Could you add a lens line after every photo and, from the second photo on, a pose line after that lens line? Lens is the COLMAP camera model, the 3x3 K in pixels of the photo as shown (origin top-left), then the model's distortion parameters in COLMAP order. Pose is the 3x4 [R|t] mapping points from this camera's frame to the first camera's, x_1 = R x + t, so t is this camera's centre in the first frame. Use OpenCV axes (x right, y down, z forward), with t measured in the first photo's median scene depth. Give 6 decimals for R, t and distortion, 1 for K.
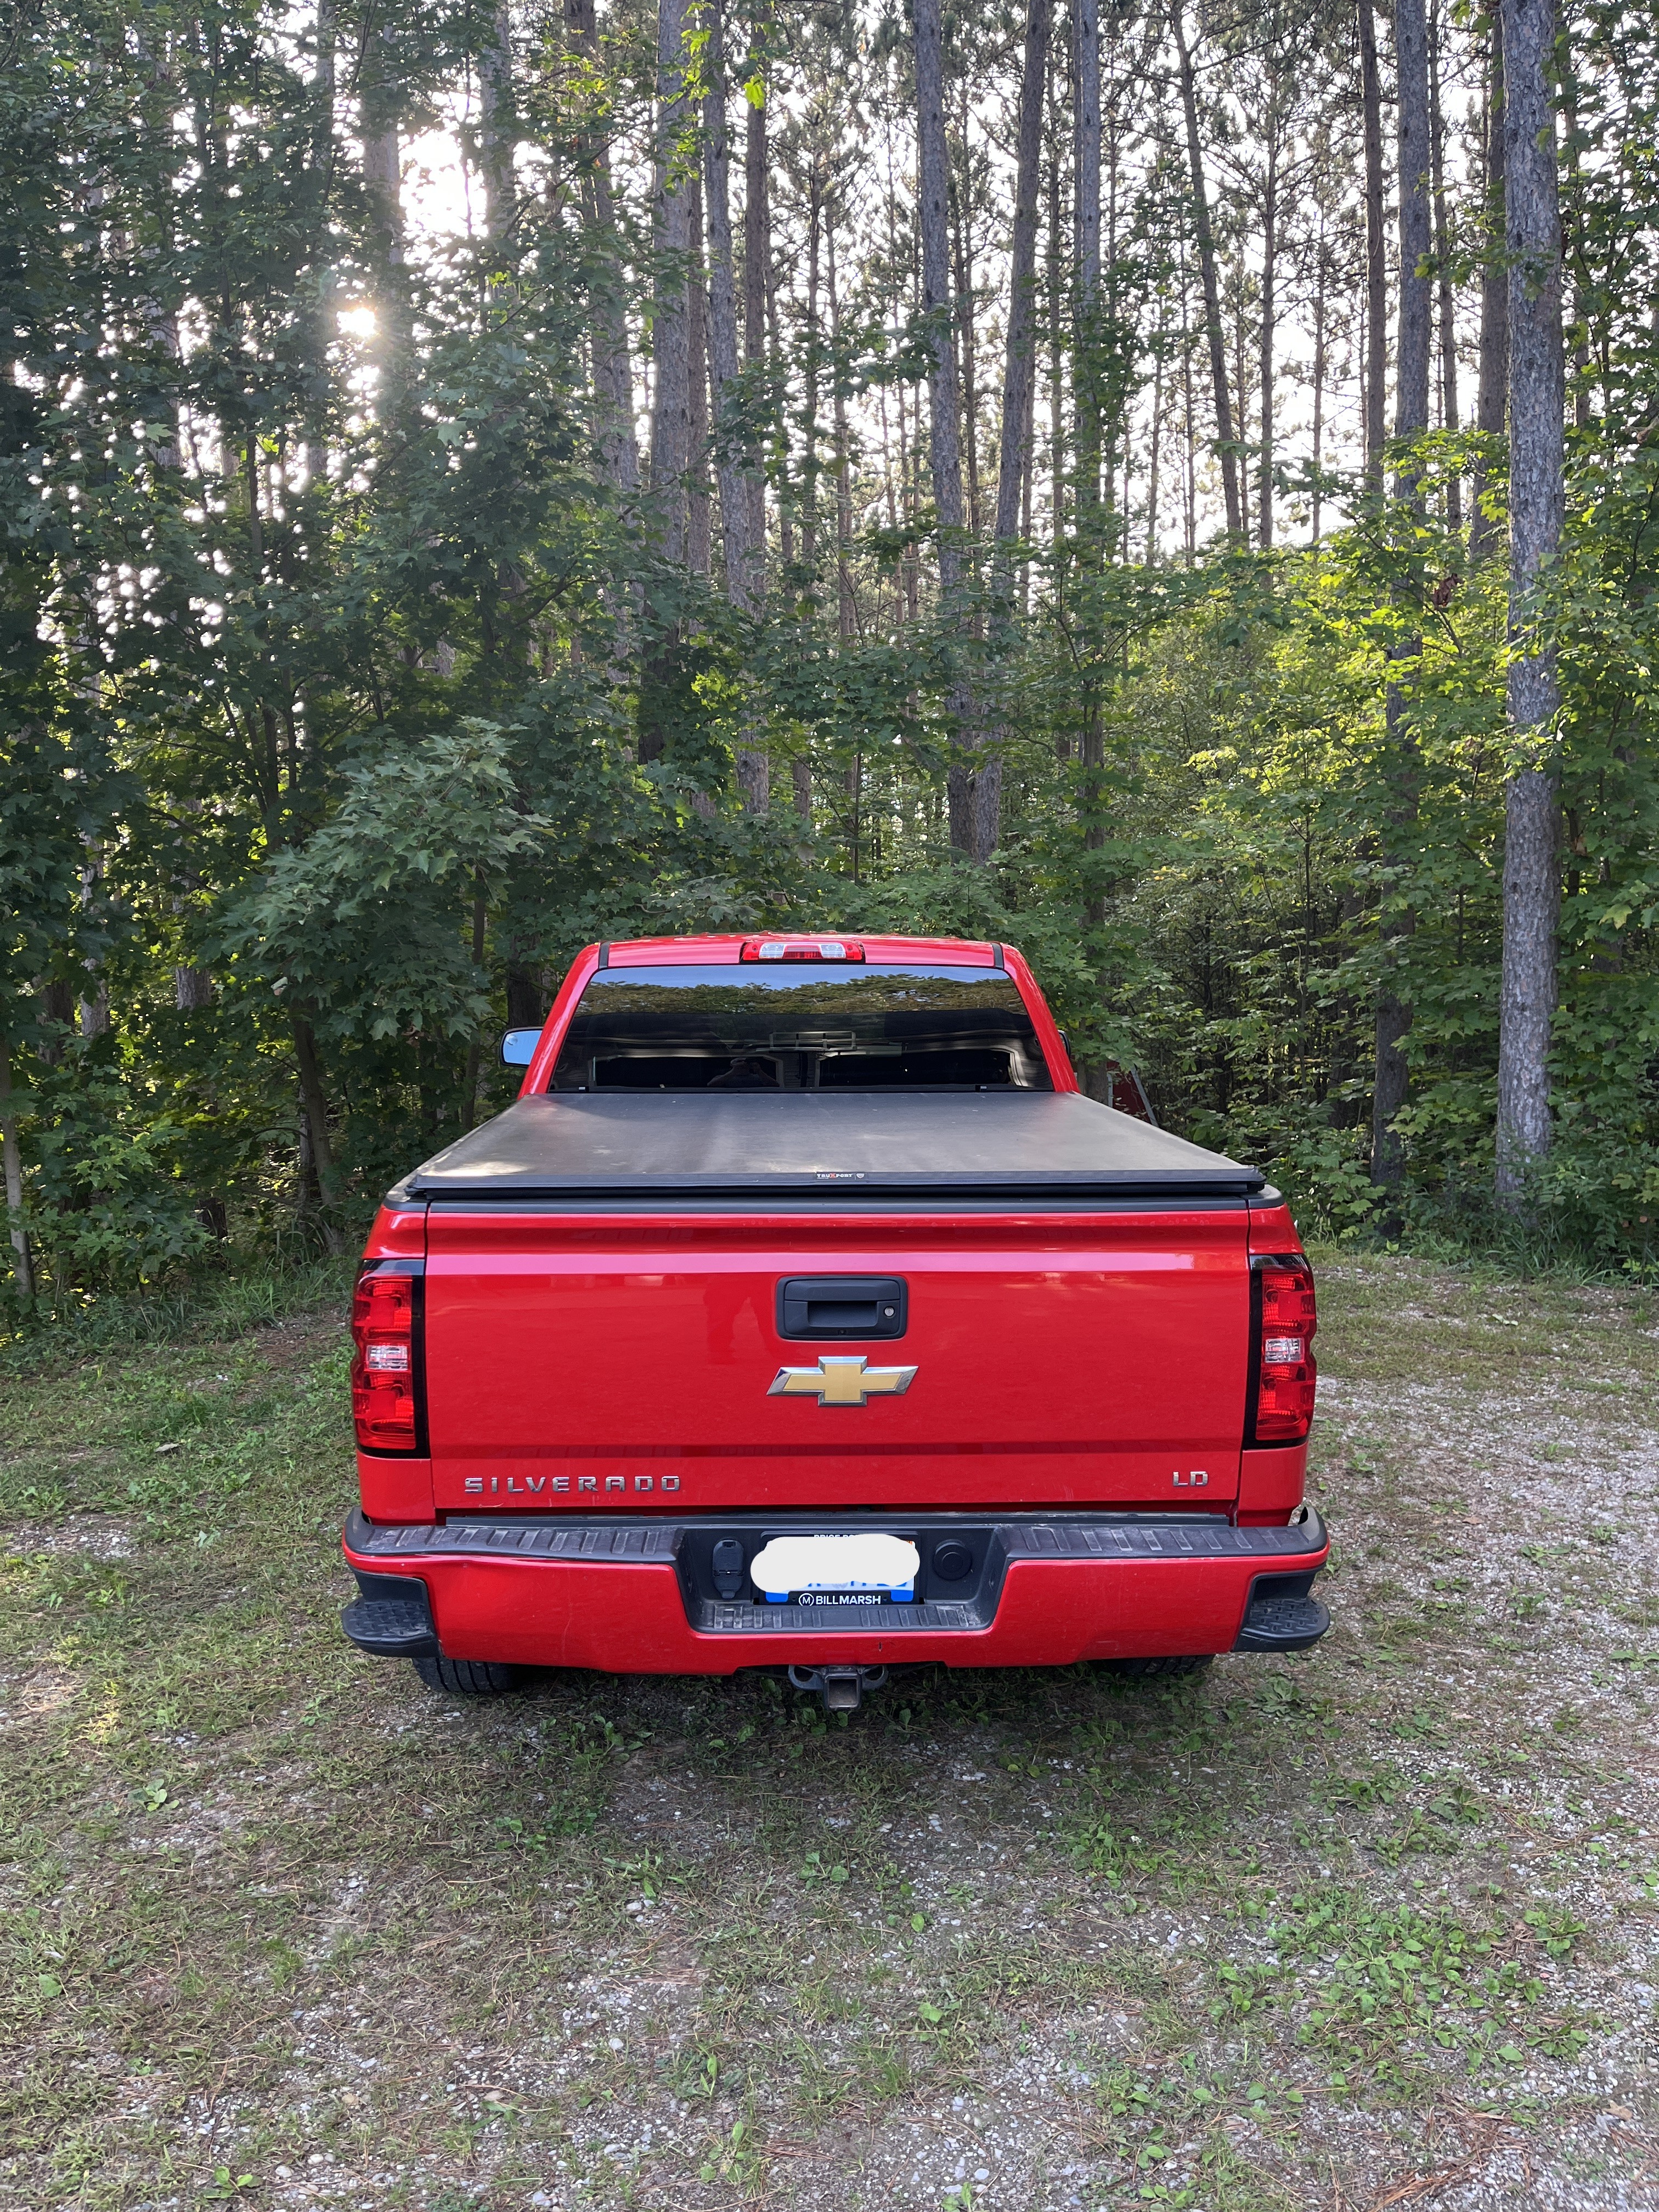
lens RADIAL K [[1686.3, 0, 832.1], [0, 1686.3, 1084.8], [0, 0, 1]] dist [0.060754, -0.070673]
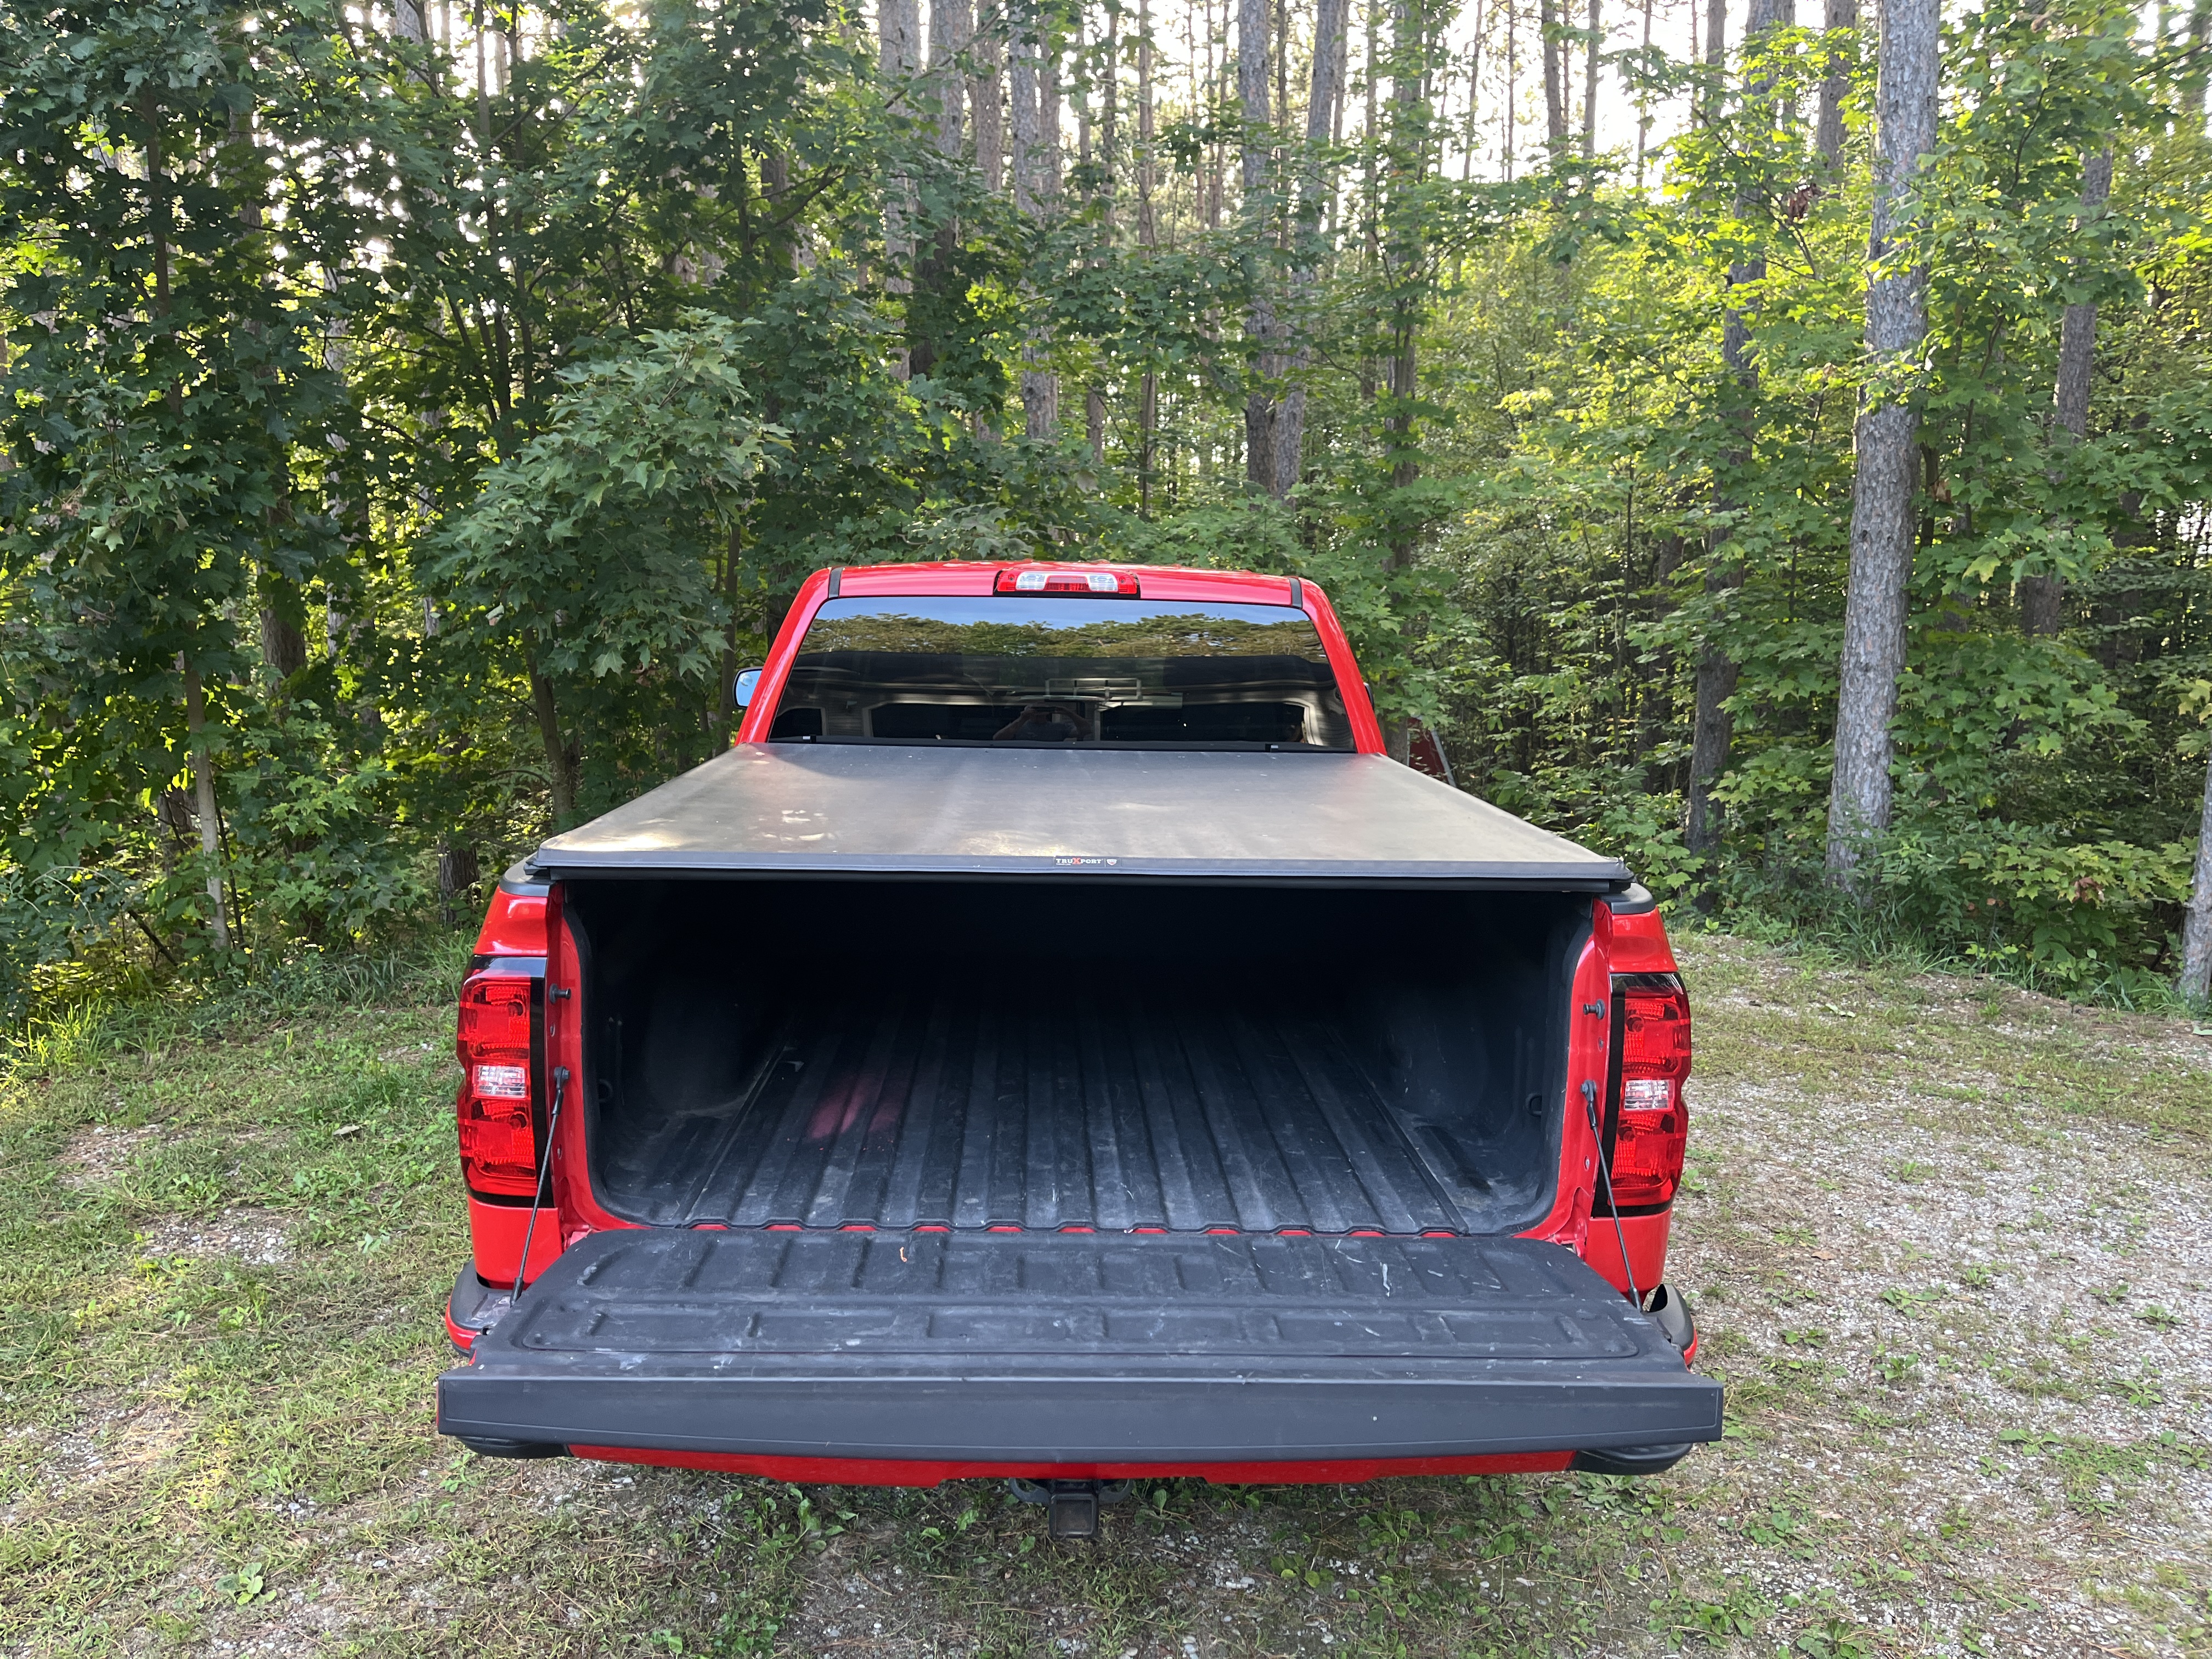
lens RADIAL K [[1686.3, 0, 1098.2], [0, 1686.3, 818.8], [0, 0, 1]] dist [0.060754, -0.070673]
pose [[0.999664, 0.021664, -0.014225, 0.011007], [-0.020928, 0.998530, 0.049997, -0.002473], [0.015287, -0.049682, 0.998648, 0.114959]]
